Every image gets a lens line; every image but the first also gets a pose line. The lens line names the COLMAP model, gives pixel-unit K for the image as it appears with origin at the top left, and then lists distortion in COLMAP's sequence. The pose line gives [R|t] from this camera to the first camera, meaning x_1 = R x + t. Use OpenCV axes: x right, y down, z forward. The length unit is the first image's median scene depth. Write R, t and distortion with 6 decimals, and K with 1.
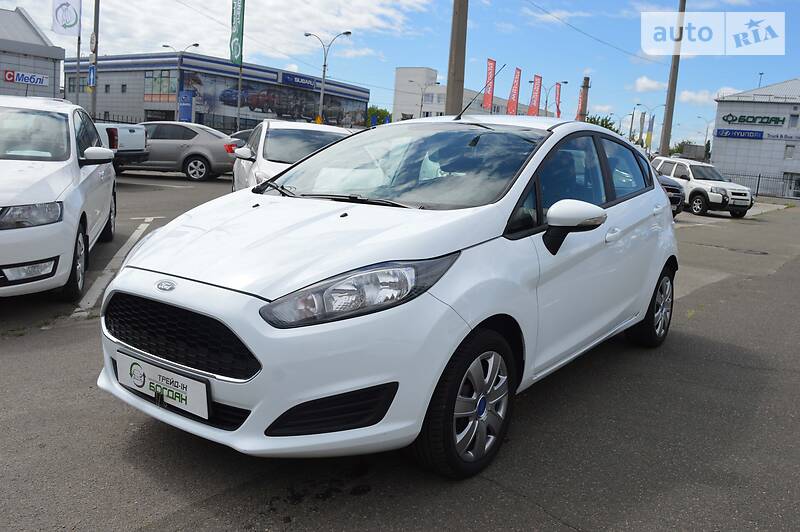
lens RADIAL K [[676.6, 0, 402.1], [0, 676.6, 256.9], [0, 0, 1]] dist [-0.099056, 0.032214]
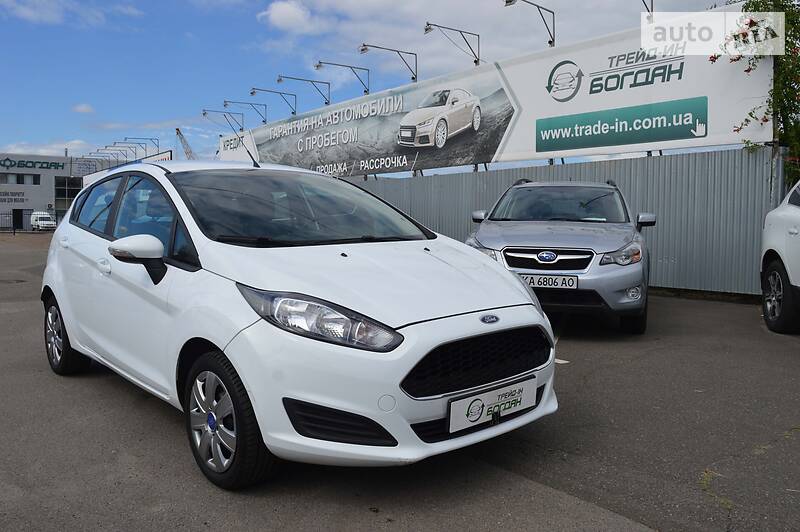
lens RADIAL K [[676.6, 0, 402.1], [0, 676.6, 256.9], [0, 0, 1]] dist [-0.099056, 0.032214]
pose [[0.211662, -0.120417, 0.969896, -1.487569], [0.154963, 0.983962, 0.088346, -0.187062], [-0.964980, 0.131598, 0.226928, 0.854022]]
